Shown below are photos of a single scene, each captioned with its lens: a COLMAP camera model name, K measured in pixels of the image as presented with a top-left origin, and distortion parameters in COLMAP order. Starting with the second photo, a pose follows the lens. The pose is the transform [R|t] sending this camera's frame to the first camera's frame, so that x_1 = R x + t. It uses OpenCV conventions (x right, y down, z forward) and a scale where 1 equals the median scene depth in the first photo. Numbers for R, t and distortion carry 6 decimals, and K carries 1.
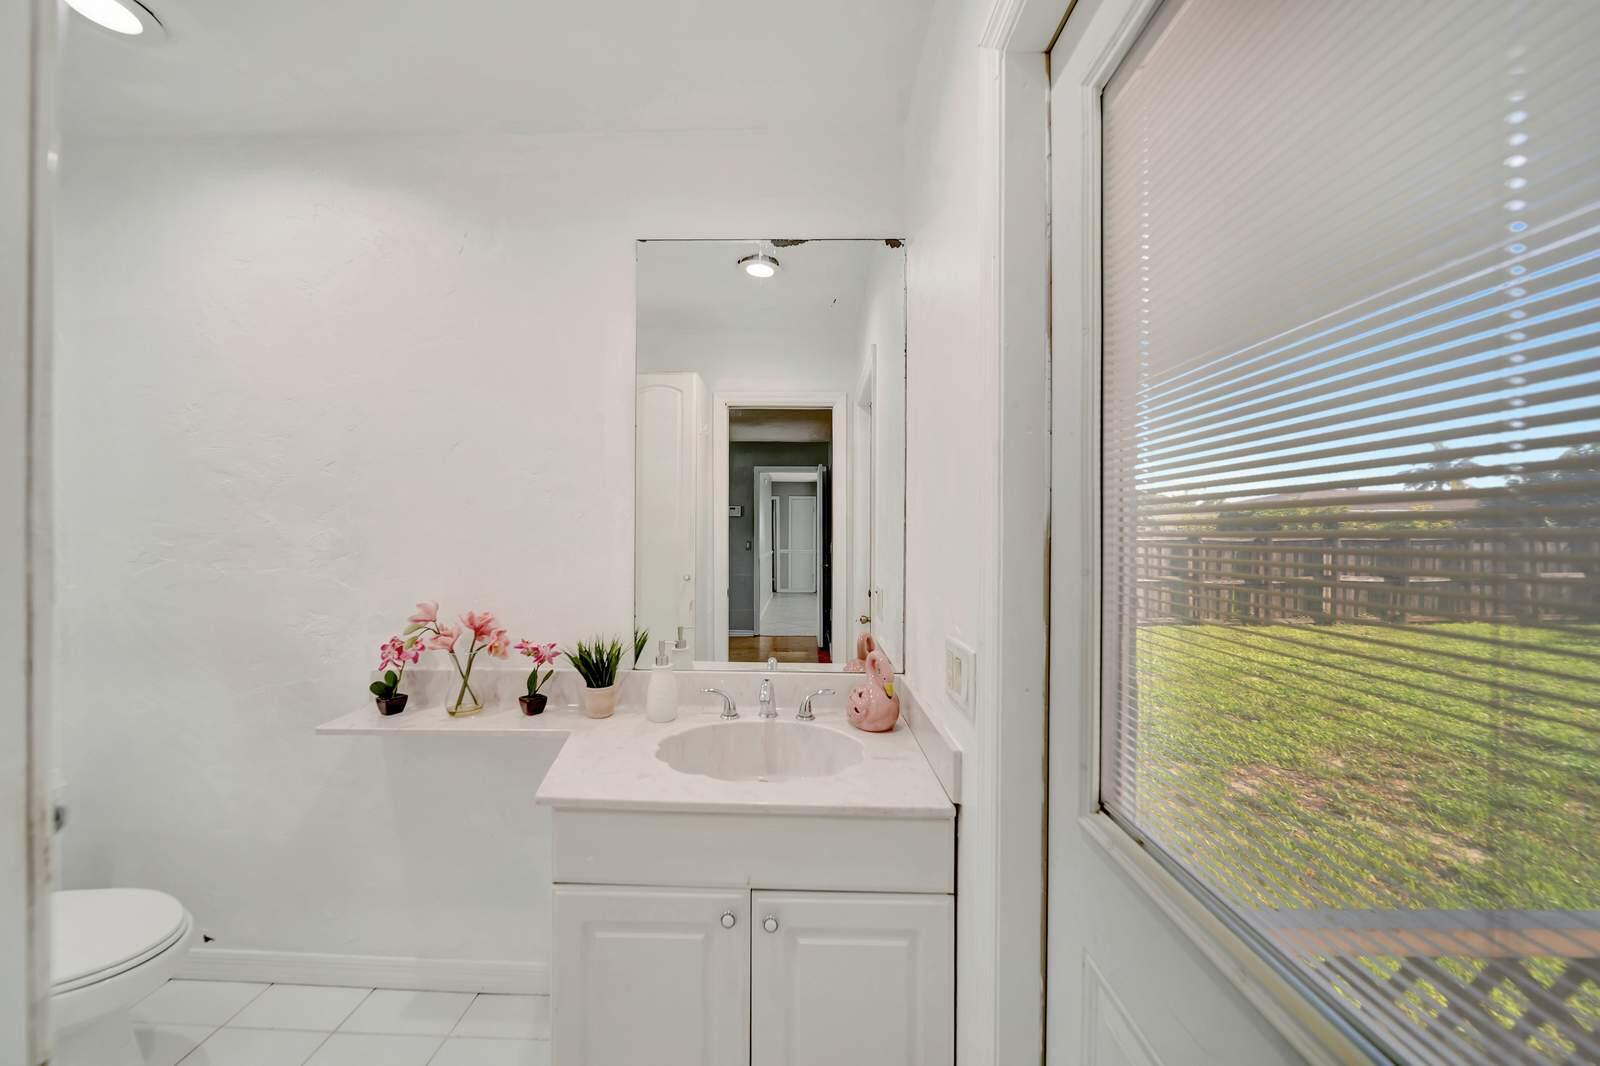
lens RADIAL K [[560.9, 0, 789.3], [0, 560.9, 534.4], [0, 0, 1]] dist [0.000084, 0.000023]
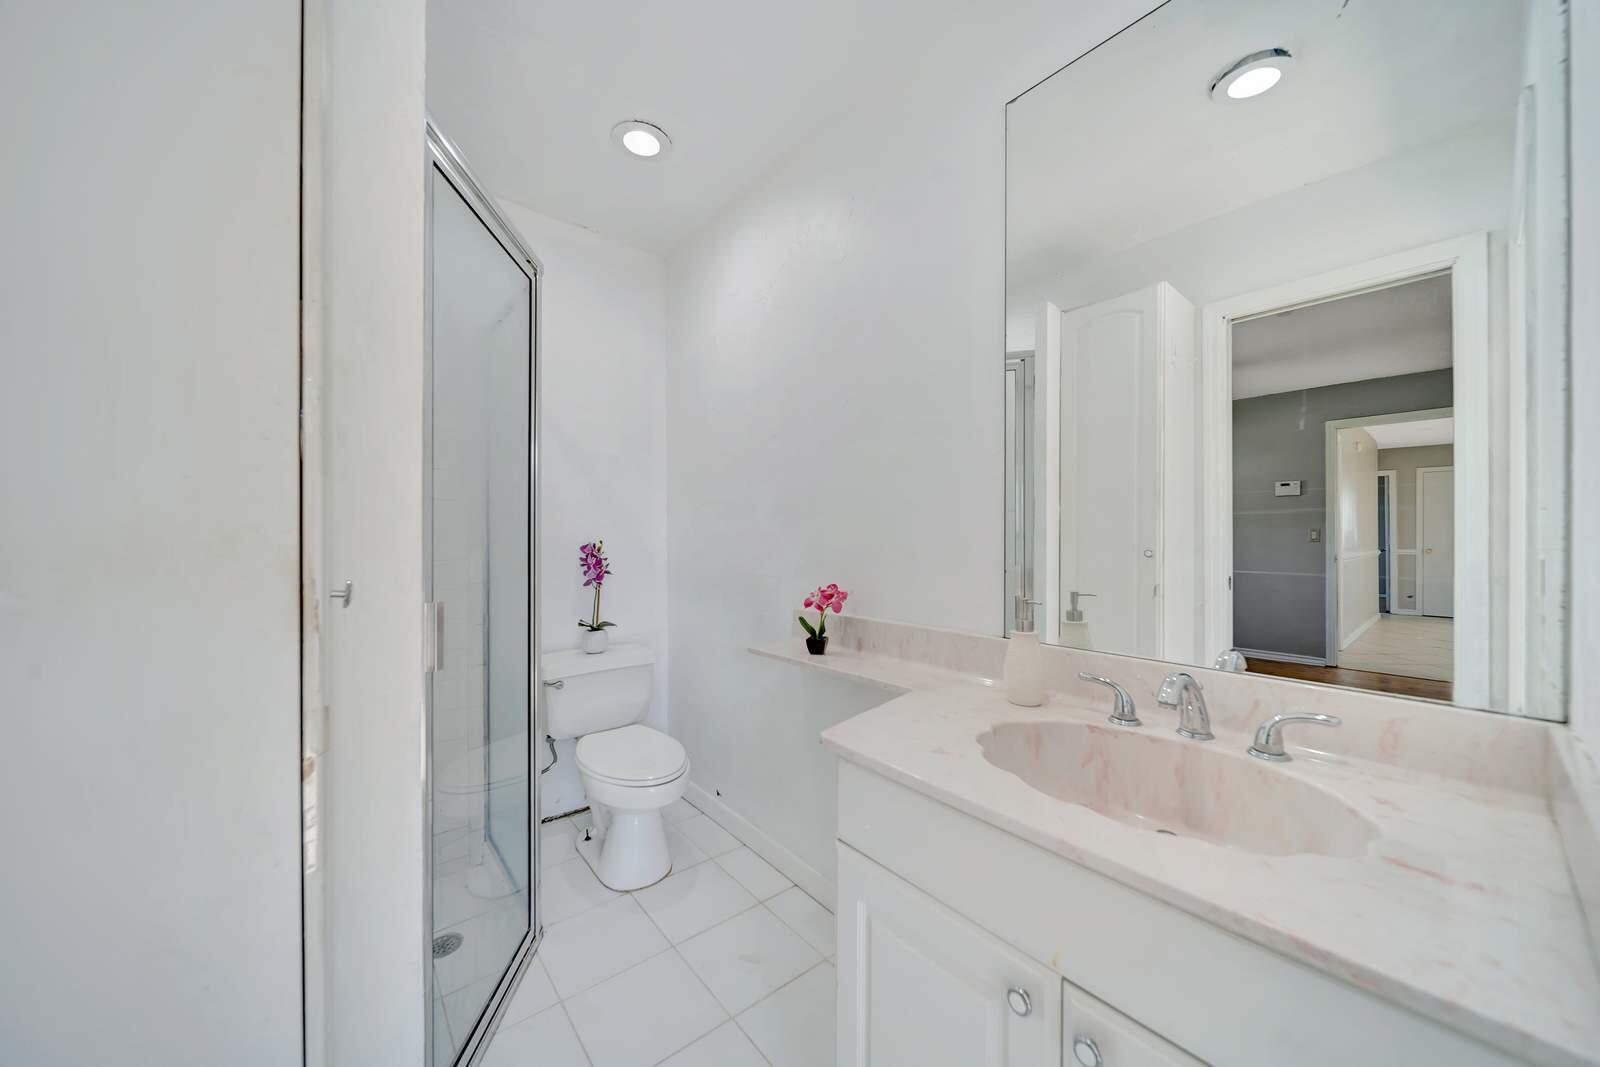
lens RADIAL K [[560.9, 0, 789.3], [0, 560.9, 534.9], [0, 0, 1]] dist [0.000084, 0.000023]
pose [[0.656305, -0.006799, -0.754465, 0.139363], [0.005588, 0.999976, -0.004150, 0.100761], [0.754475, -0.001492, 0.656327, 0.251393]]
